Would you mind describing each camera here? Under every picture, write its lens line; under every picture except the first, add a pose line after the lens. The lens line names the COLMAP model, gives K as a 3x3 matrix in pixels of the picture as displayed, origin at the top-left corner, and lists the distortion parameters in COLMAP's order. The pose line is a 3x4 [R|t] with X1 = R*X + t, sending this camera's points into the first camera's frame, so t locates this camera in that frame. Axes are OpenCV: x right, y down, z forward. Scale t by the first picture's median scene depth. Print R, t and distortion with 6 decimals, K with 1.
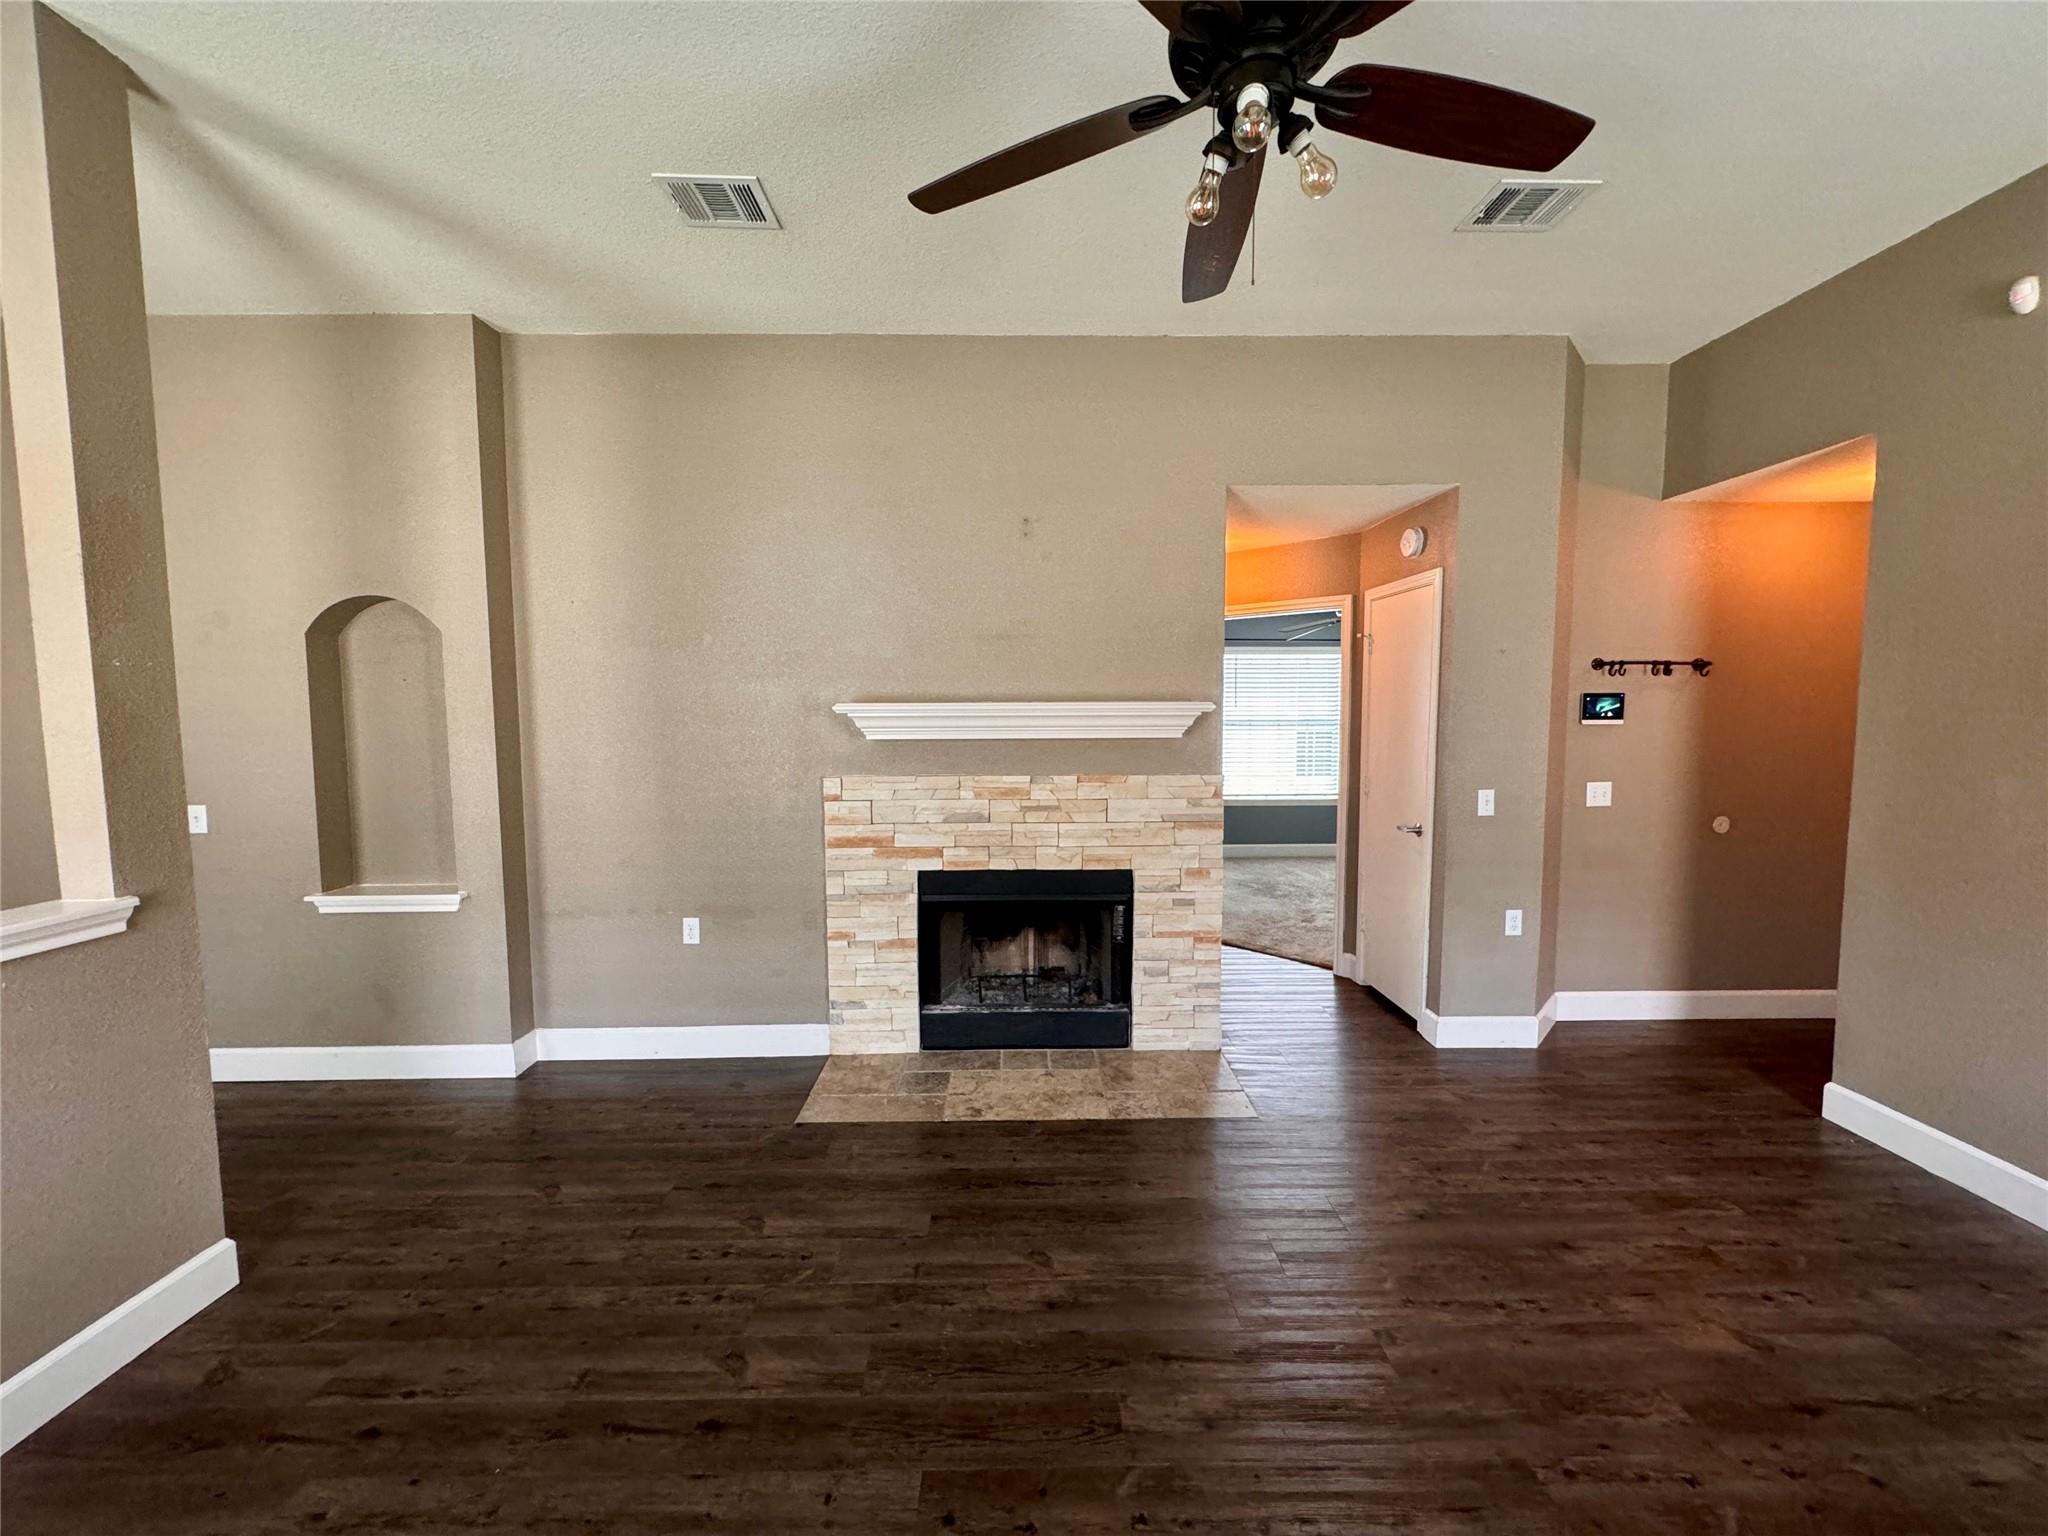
lens RADIAL K [[815.5, 0, 1027.8], [0, 815.5, 768.7], [0, 0, 1]] dist [-0.001224, -0.000094]
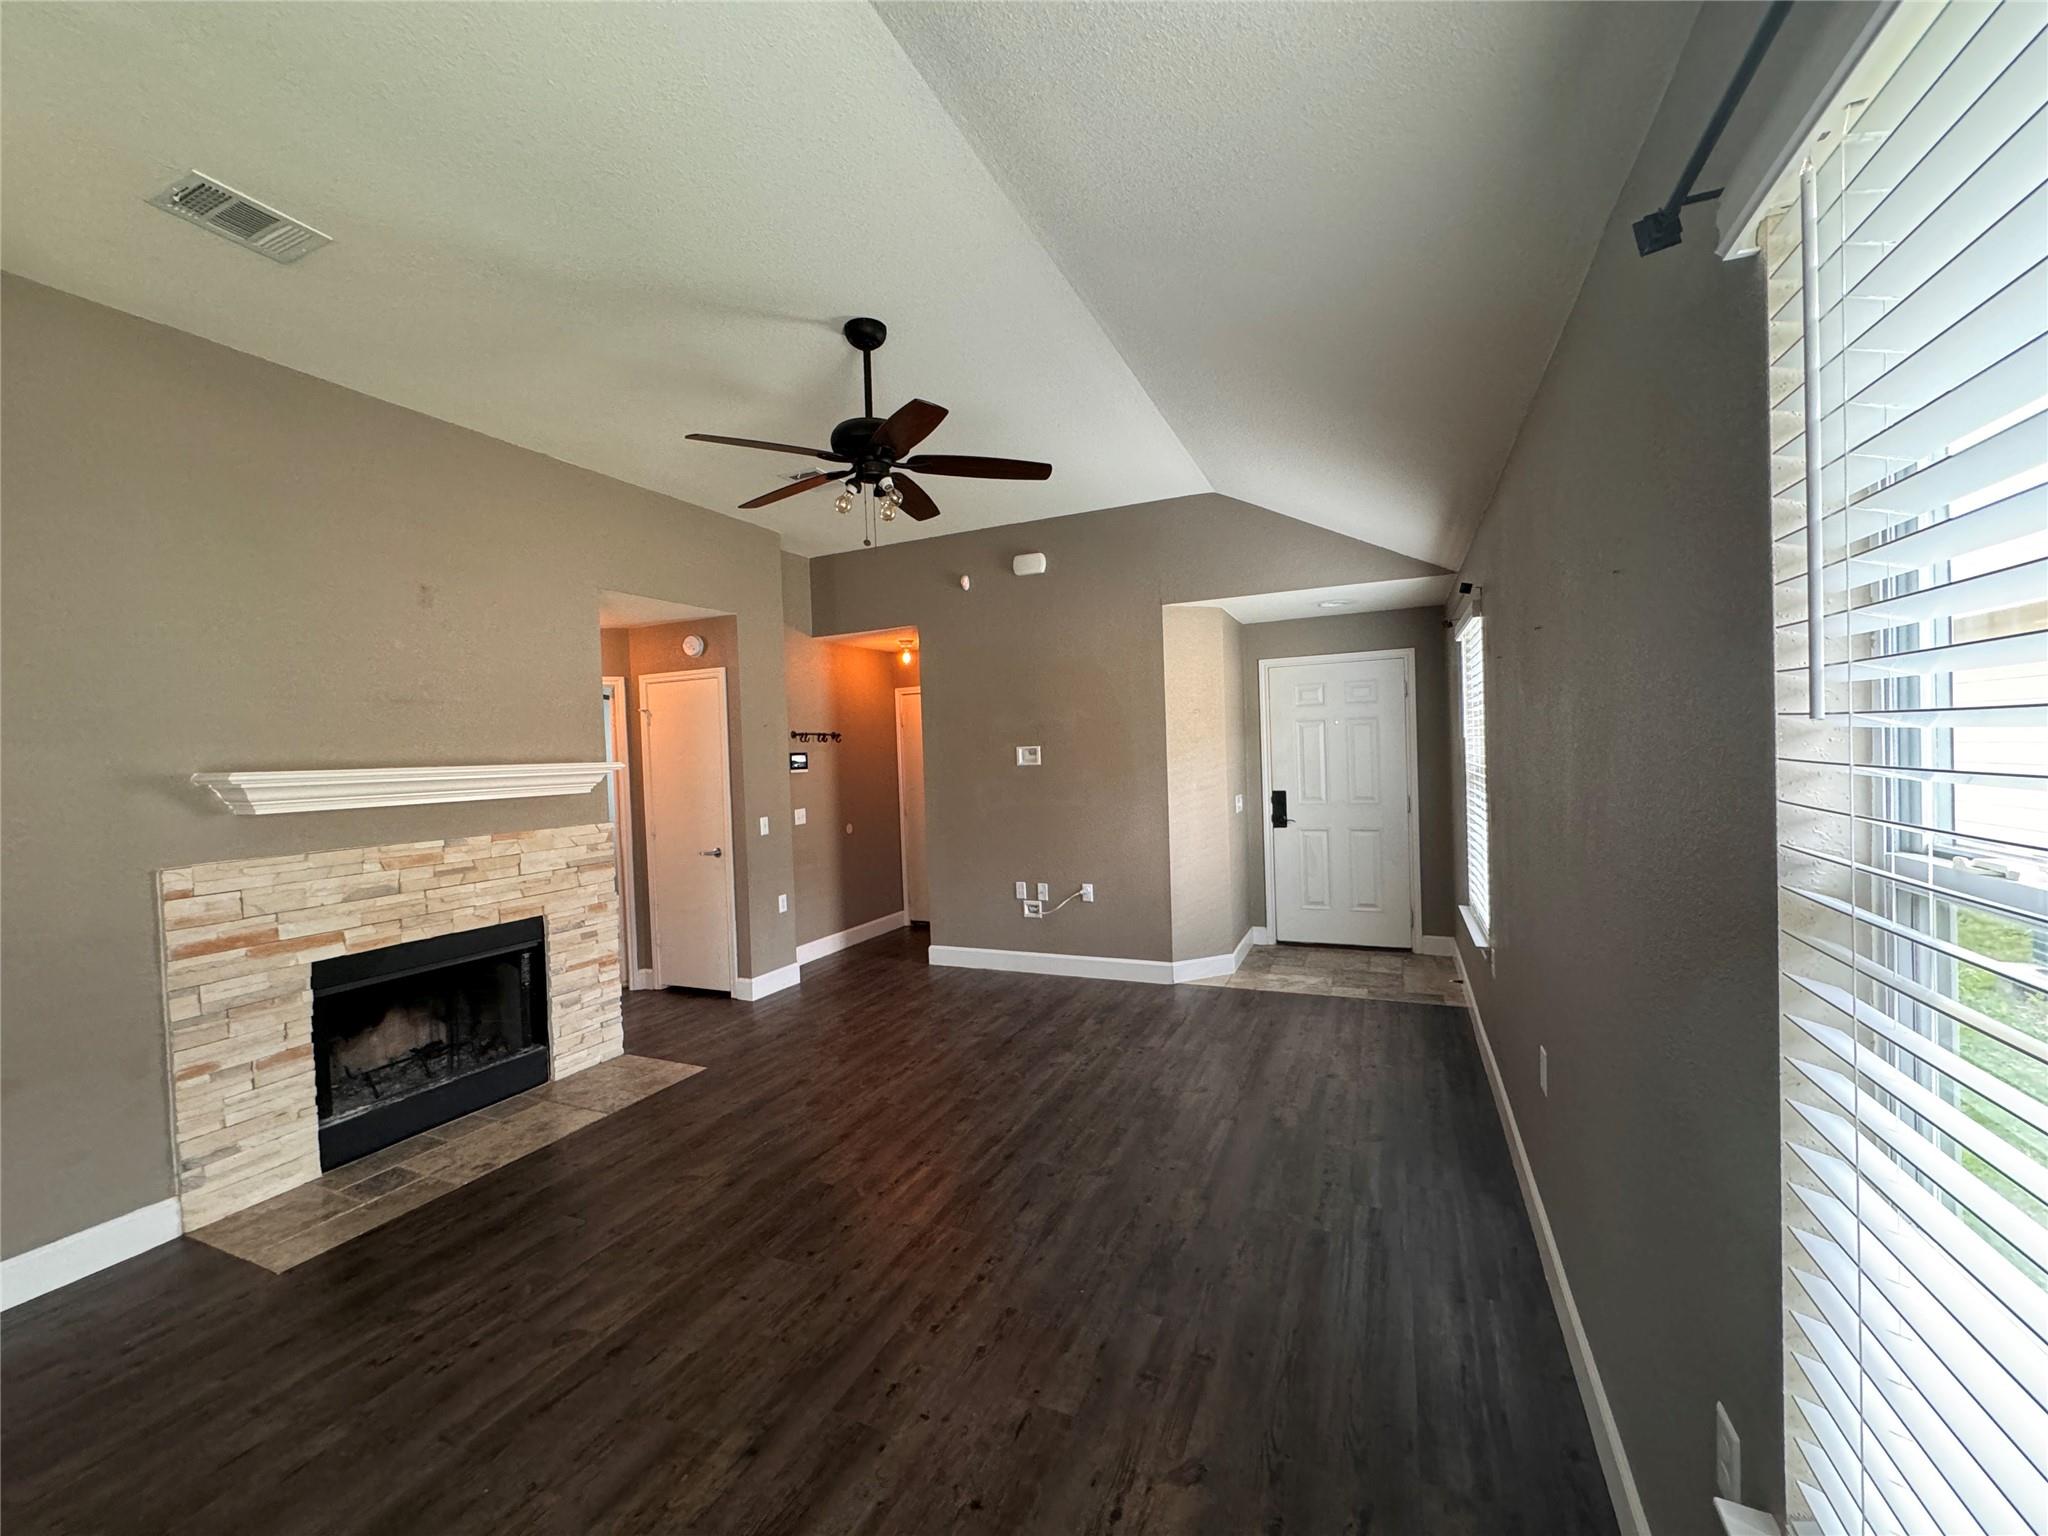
lens RADIAL K [[815.5, 0, 1024.9], [0, 815.5, 771.2], [0, 0, 1]] dist [-0.001224, -0.000094]
pose [[0.420818, -0.030411, 0.906635, -0.597459], [0.104633, 0.994395, -0.015211, 0.014598], [-0.901091, 0.101265, 0.421641, -0.074020]]
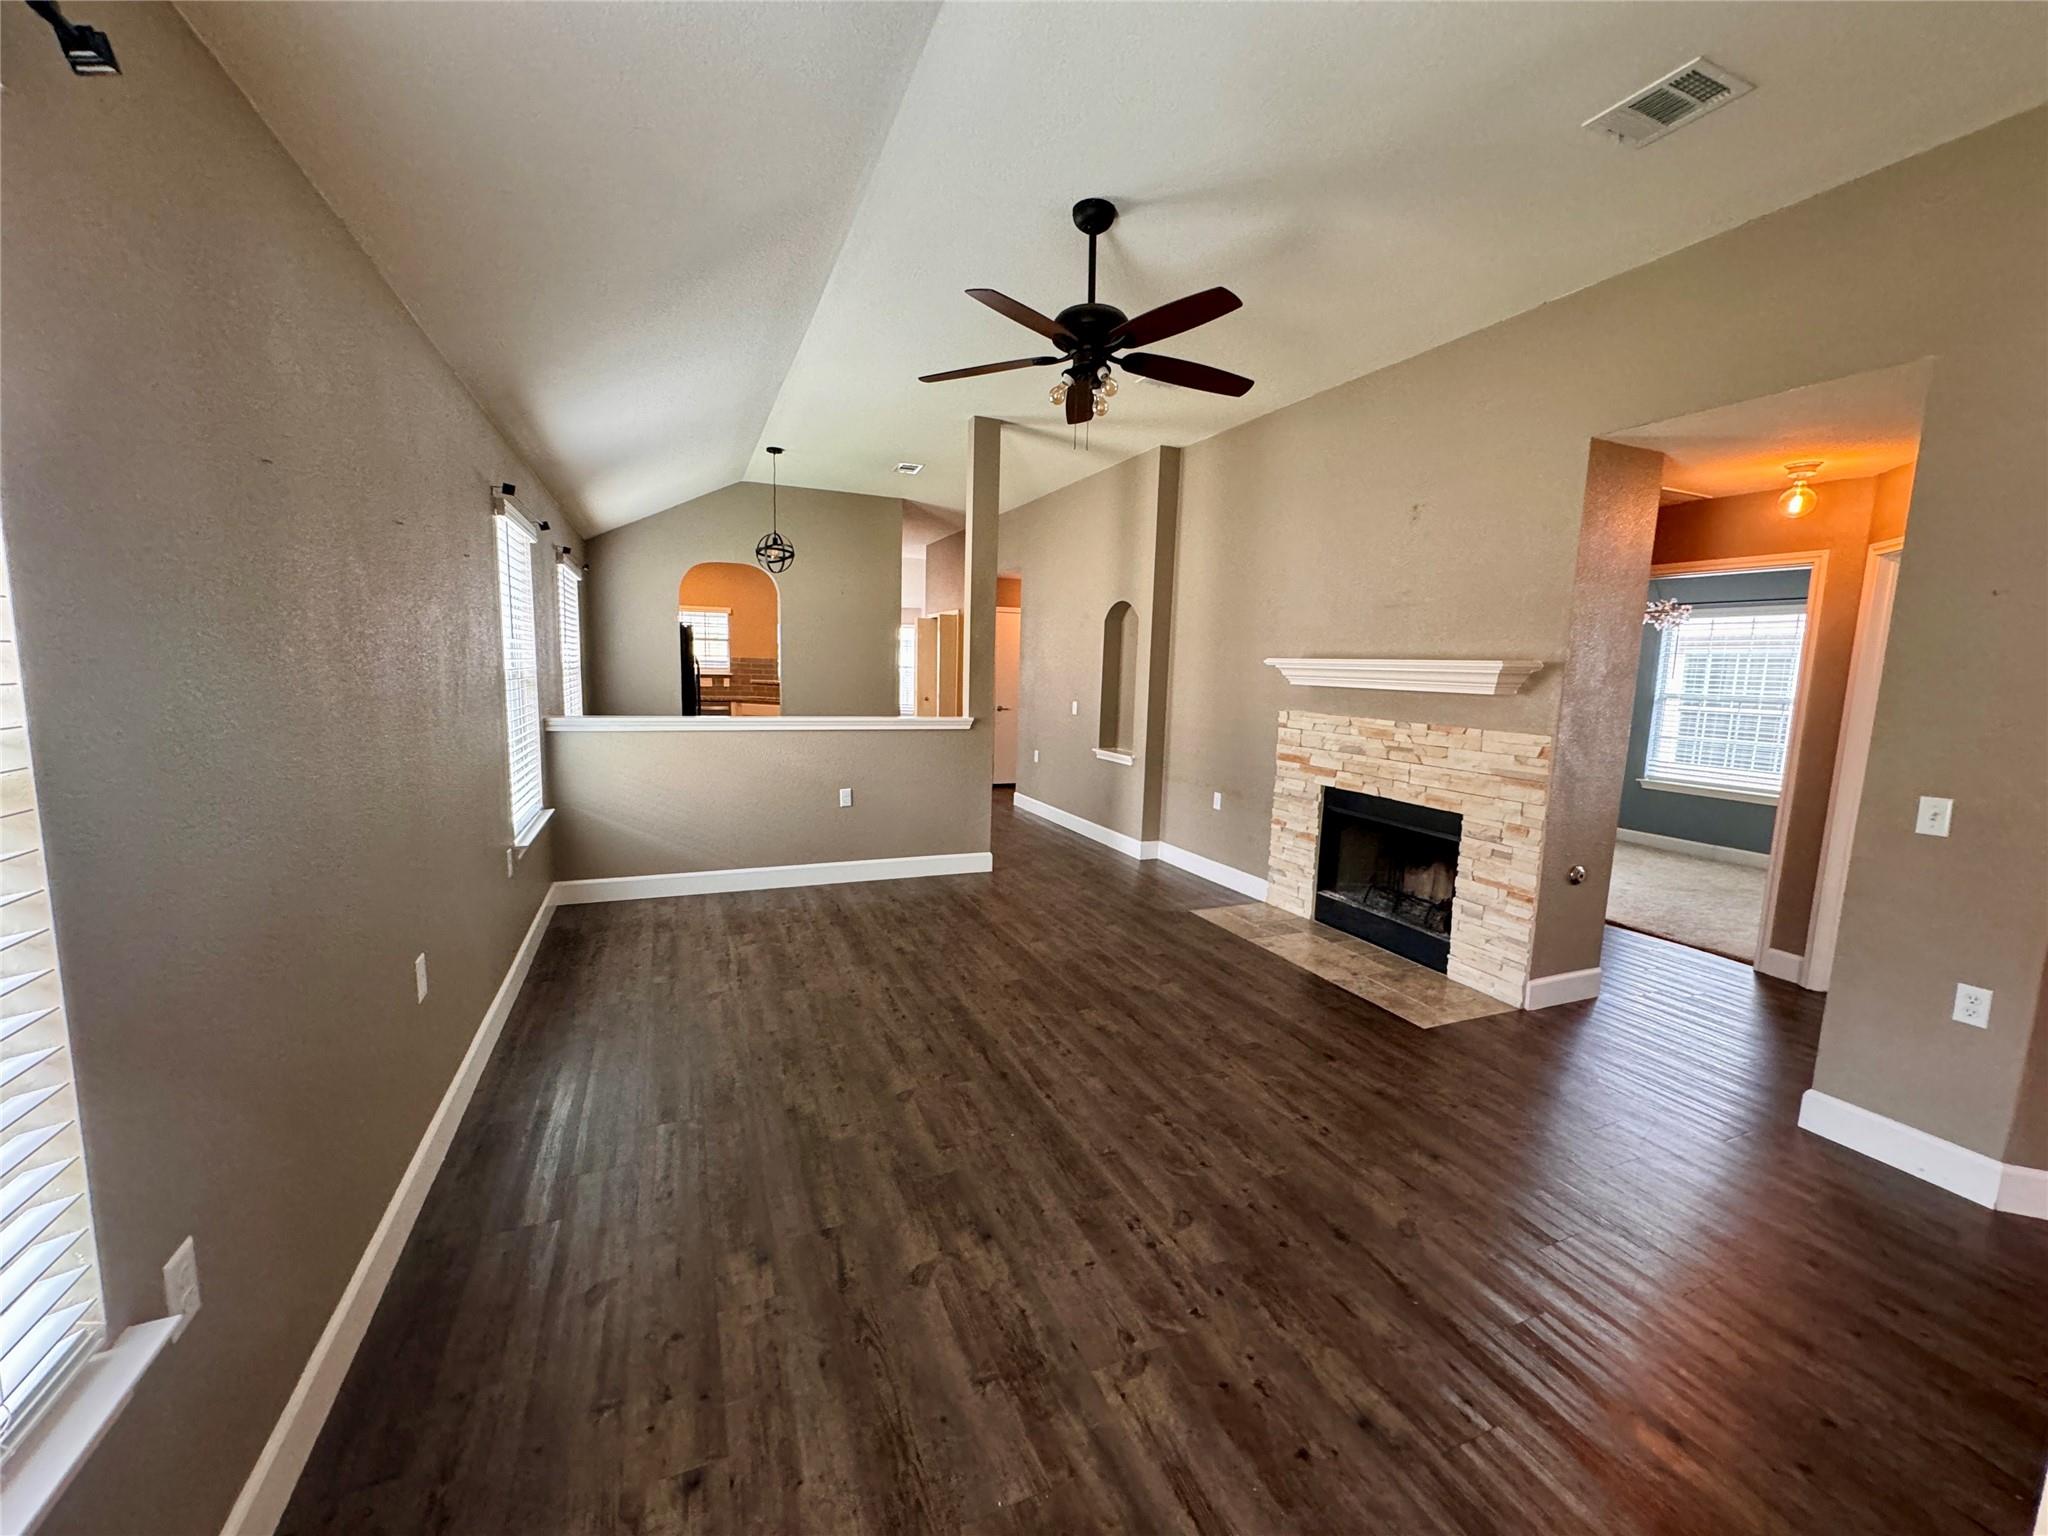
lens RADIAL K [[815.5, 0, 1026.6], [0, 815.5, 768.4], [0, 0, 1]] dist [-0.001224, -0.000094]
pose [[0.383235, 0.134791, -0.913763, 0.901965], [-0.102833, 0.989371, 0.102815, 0.009929], [0.917908, 0.054563, 0.393023, 0.026179]]
